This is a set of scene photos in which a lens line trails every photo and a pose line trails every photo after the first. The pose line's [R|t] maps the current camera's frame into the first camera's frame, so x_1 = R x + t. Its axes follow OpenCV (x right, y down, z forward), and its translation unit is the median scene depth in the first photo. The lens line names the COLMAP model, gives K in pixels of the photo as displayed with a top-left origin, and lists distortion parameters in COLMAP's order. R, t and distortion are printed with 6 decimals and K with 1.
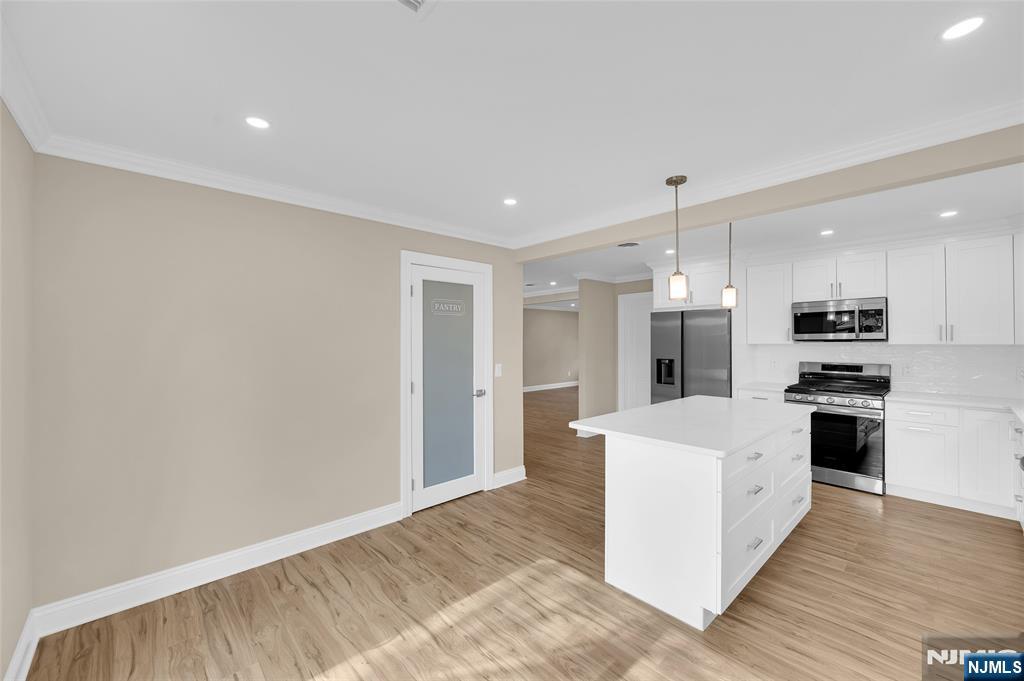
lens RADIAL K [[410.9, 0, 509.9], [0, 410.9, 342.7], [0, 0, 1]] dist [0.010589, -0.001204]
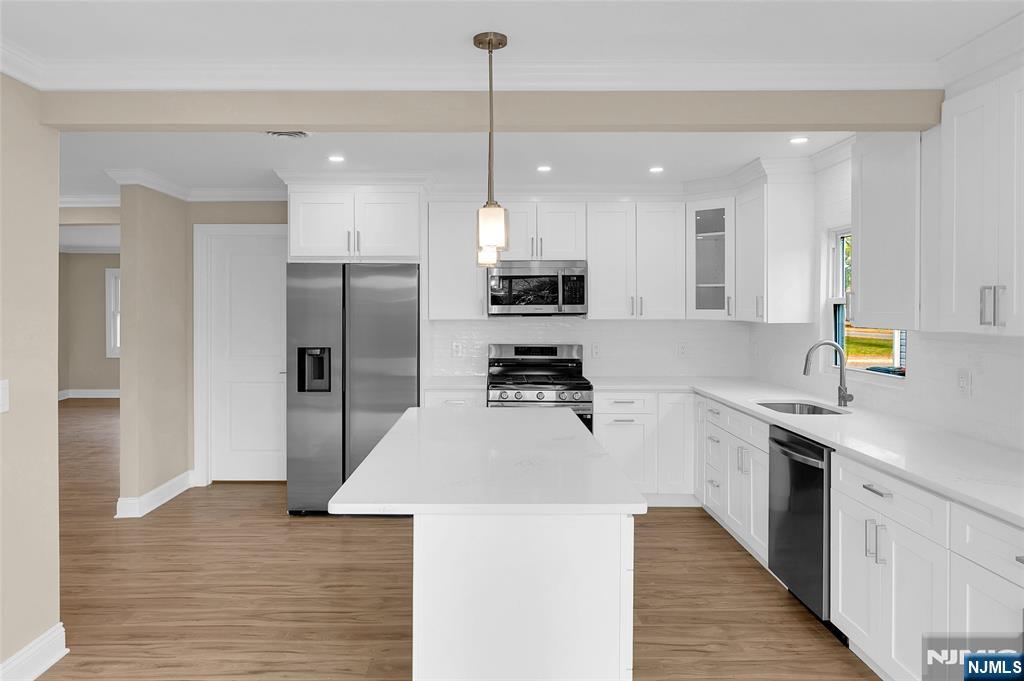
lens RADIAL K [[690.0, 0, 496.5], [0, 690.0, 313.9], [0, 0, 1]] dist [-0.000559, 0.001760]
pose [[0.673617, -0.002396, 0.739077, -0.190433], [-0.000419, 0.999993, 0.003624, -0.011692], [-0.739080, -0.002750, 0.673612, 0.226294]]
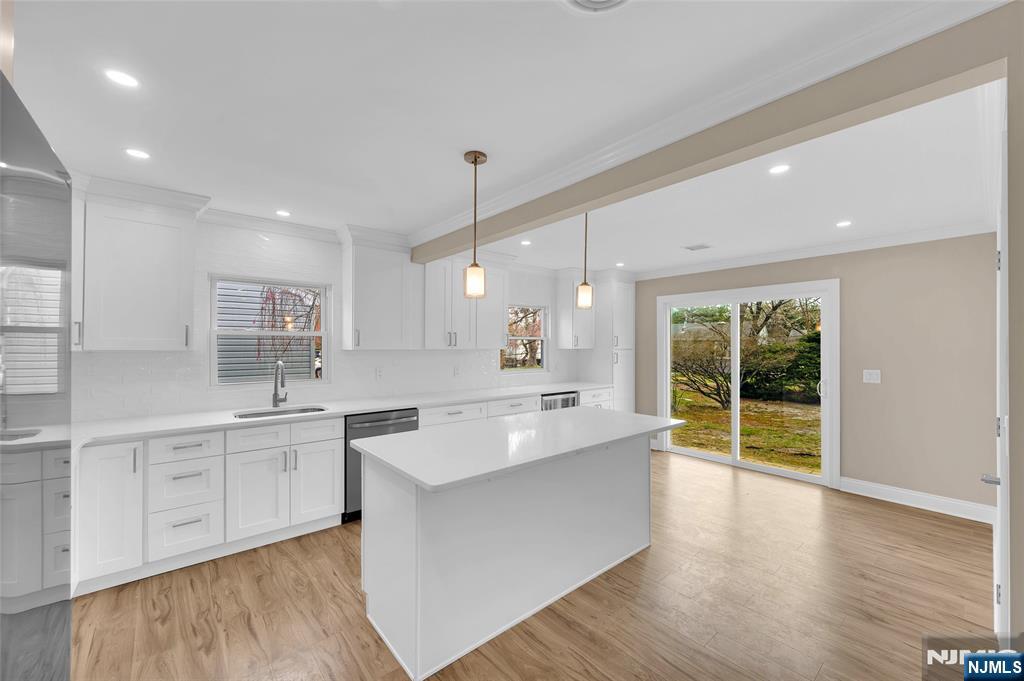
lens RADIAL K [[410.9, 0, 514.3], [0, 410.9, 345.3], [0, 0, 1]] dist [0.010589, -0.001204]
pose [[-0.999830, 0.000873, 0.018439, 0.372955], [0.000971, 0.999986, 0.005261, -0.007046], [-0.018435, 0.005278, -0.999816, 1.360151]]
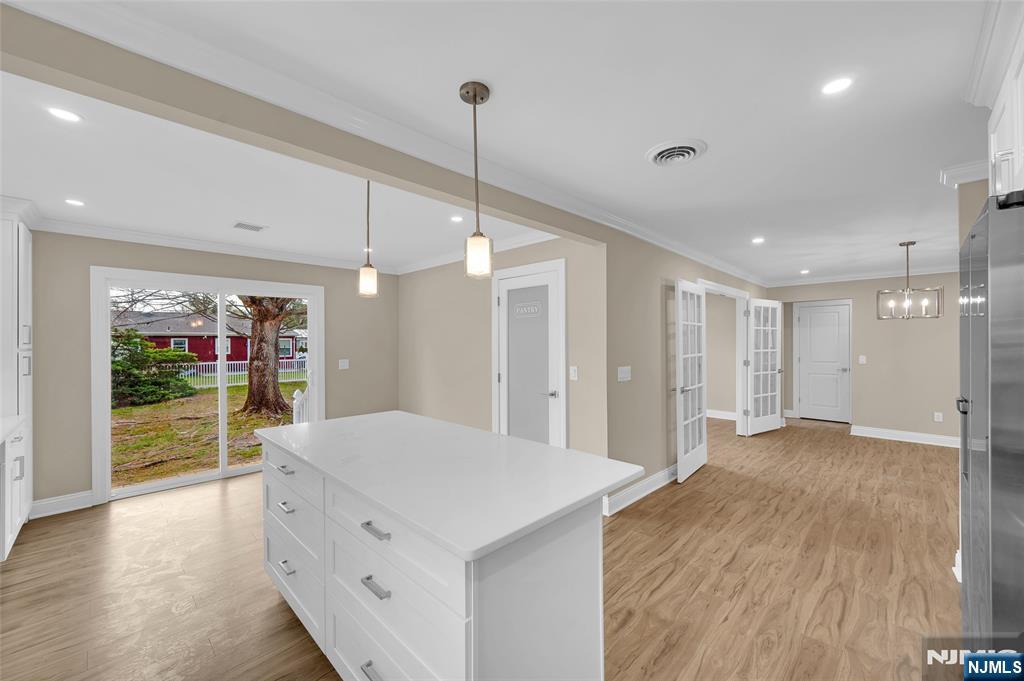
lens RADIAL K [[410.9, 0, 509.0], [0, 410.9, 336.7], [0, 0, 1]] dist [0.010589, -0.001204]
pose [[0.054088, -0.008679, -0.998498, 0.859897], [-0.001948, 0.999959, -0.008797, -0.004382], [0.998534, 0.002421, 0.054069, 0.812431]]
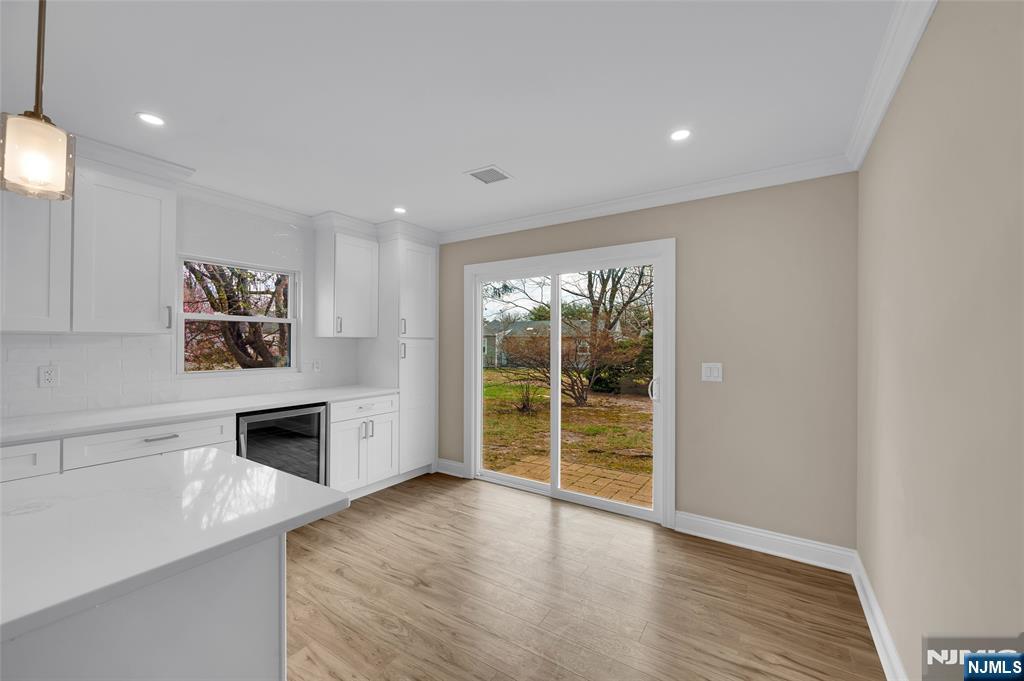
lens RADIAL K [[410.9, 0, 513.9], [0, 410.9, 343.1], [0, 0, 1]] dist [0.010589, -0.001204]
pose [[-0.963748, -0.001922, -0.266808, 0.065986], [-0.003837, 0.999970, 0.006658, 0.018676], [0.266787, 0.007440, -0.963727, 0.960537]]
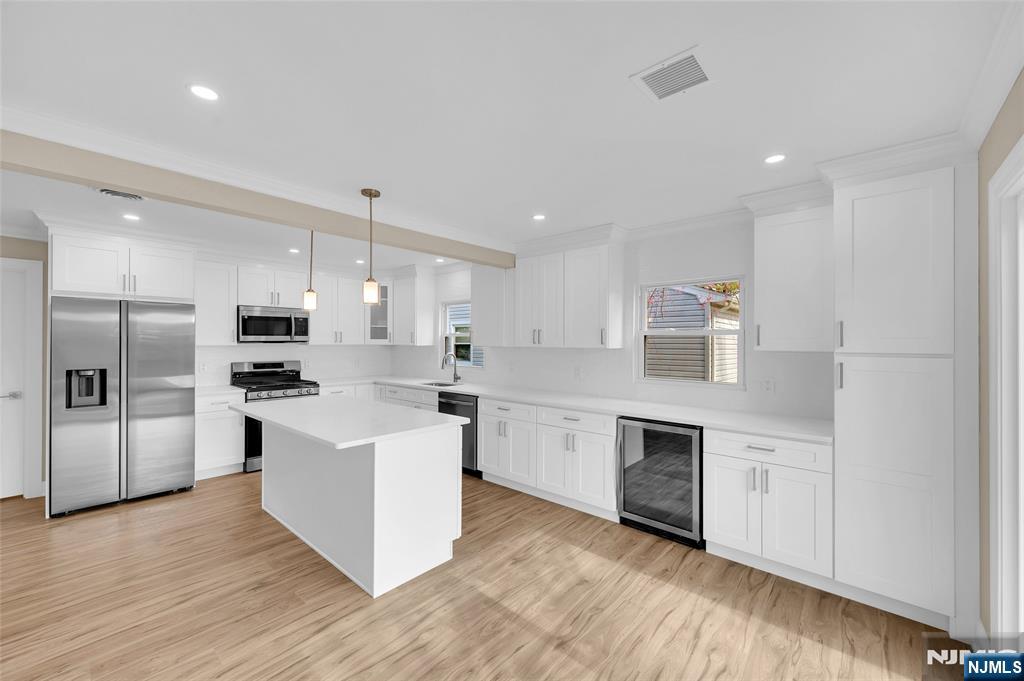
lens RADIAL K [[410.9, 0, 510.7], [0, 410.9, 343.2], [0, 0, 1]] dist [0.010589, -0.001204]
pose [[-0.103365, -0.000673, 0.994643, -0.453758], [0.002210, 0.999997, 0.000906, -0.001616], [-0.994641, 0.002292, -0.103364, 0.485812]]
